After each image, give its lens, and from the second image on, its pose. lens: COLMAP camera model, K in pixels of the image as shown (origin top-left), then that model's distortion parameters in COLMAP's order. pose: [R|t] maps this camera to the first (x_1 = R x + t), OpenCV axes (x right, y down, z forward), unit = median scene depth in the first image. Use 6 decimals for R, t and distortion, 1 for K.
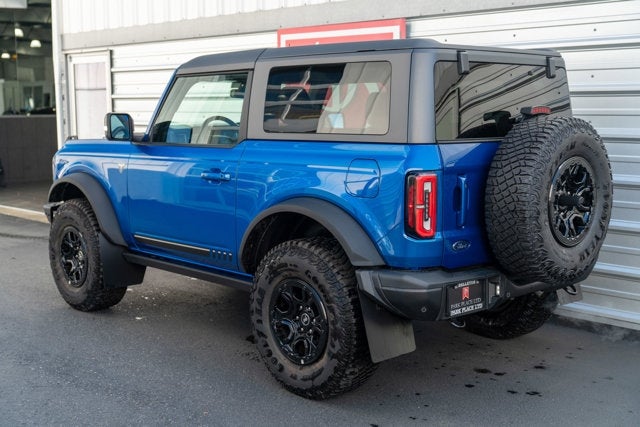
lens RADIAL K [[863.6, 0, 320.0], [0, 863.6, 213.5], [0, 0, 1]] dist [0.013727, 0.016275]
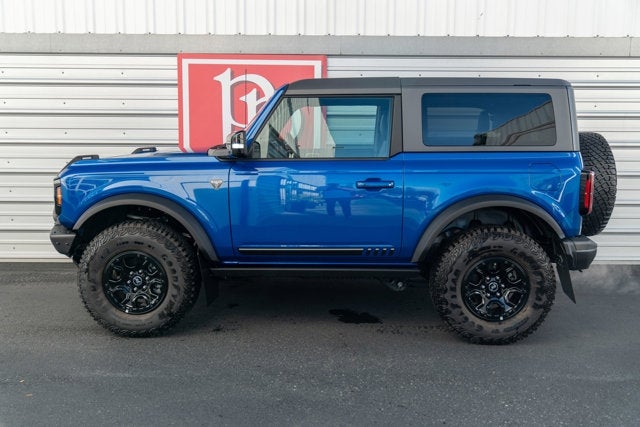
lens RADIAL K [[647.6, 0, 328.2], [0, 647.6, 212.7], [0, 0, 1]] dist [0.005894, 0.006666]
pose [[0.689806, -0.096765, 0.717498, -0.834298], [0.085325, 0.994987, 0.052157, -0.059342], [-0.718948, 0.025242, 0.694605, 0.459036]]
